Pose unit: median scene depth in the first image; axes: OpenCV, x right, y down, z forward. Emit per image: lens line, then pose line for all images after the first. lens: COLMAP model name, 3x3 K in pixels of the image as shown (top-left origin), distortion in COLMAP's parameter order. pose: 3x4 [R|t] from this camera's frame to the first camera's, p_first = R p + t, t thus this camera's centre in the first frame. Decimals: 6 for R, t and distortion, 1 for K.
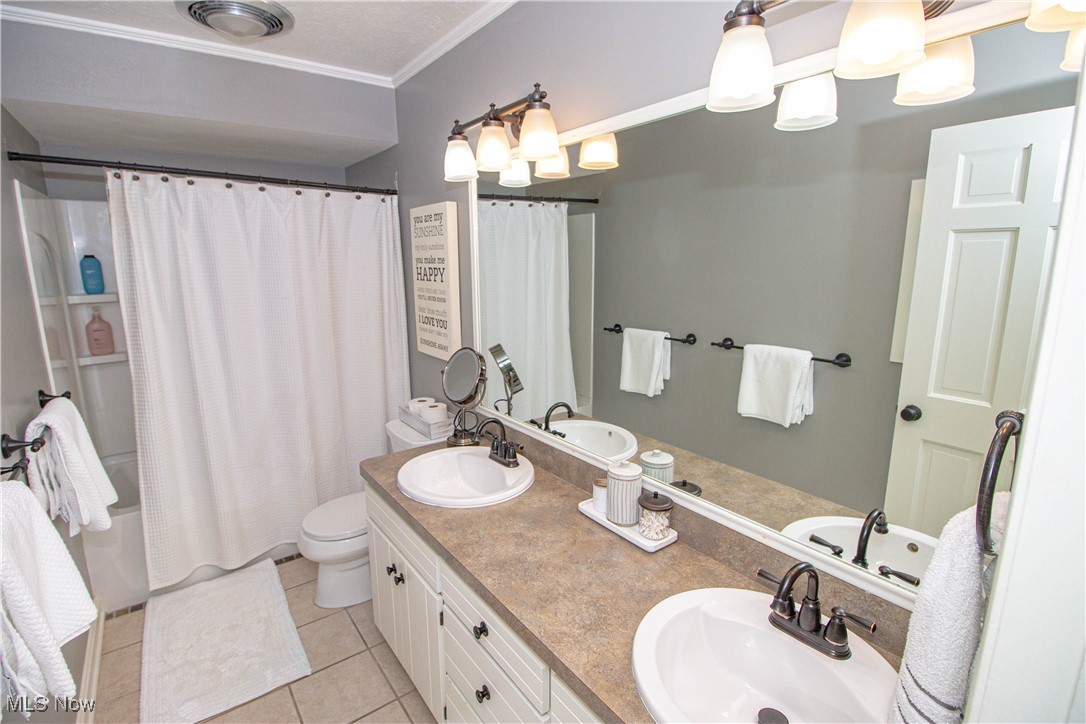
lens RADIAL K [[509.1, 0, 543.0], [0, 509.1, 362.0], [0, 0, 1]] dist [0.005602, -0.016355]
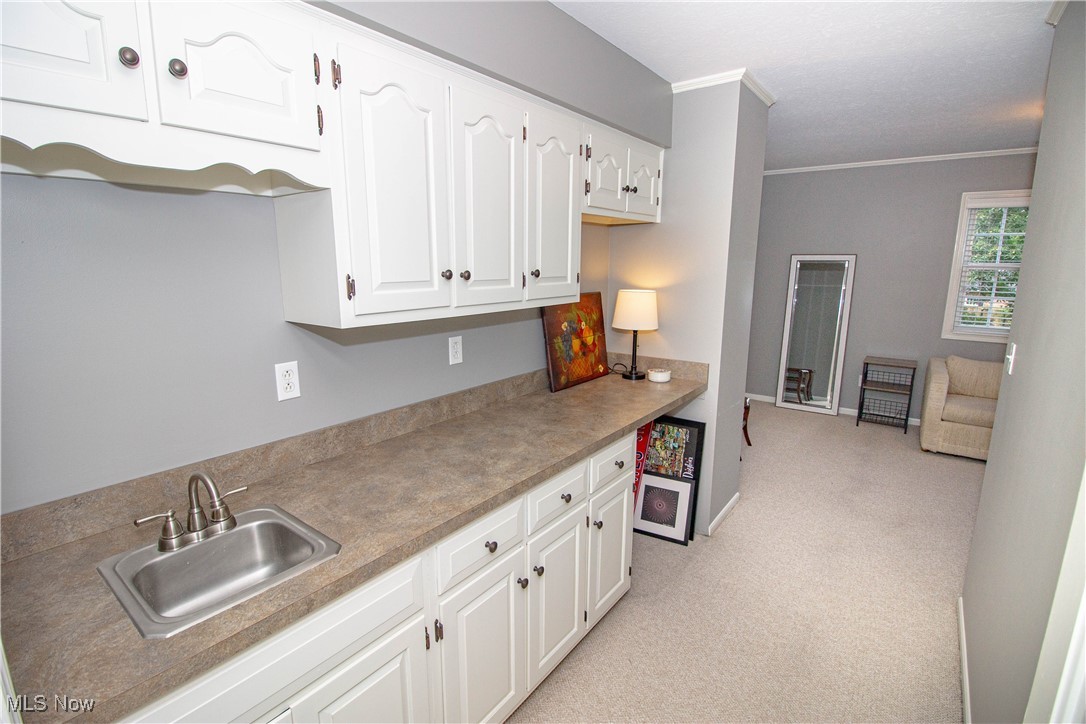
lens RADIAL K [[509.1, 0, 543.0], [0, 509.1, 362.0], [0, 0, 1]] dist [0.005602, -0.016355]
pose [[-0.275966, -0.181556, 0.943865, -1.374428], [0.185974, 0.953355, 0.237756, -0.104114], [-0.943004, 0.241147, -0.229328, 1.096819]]
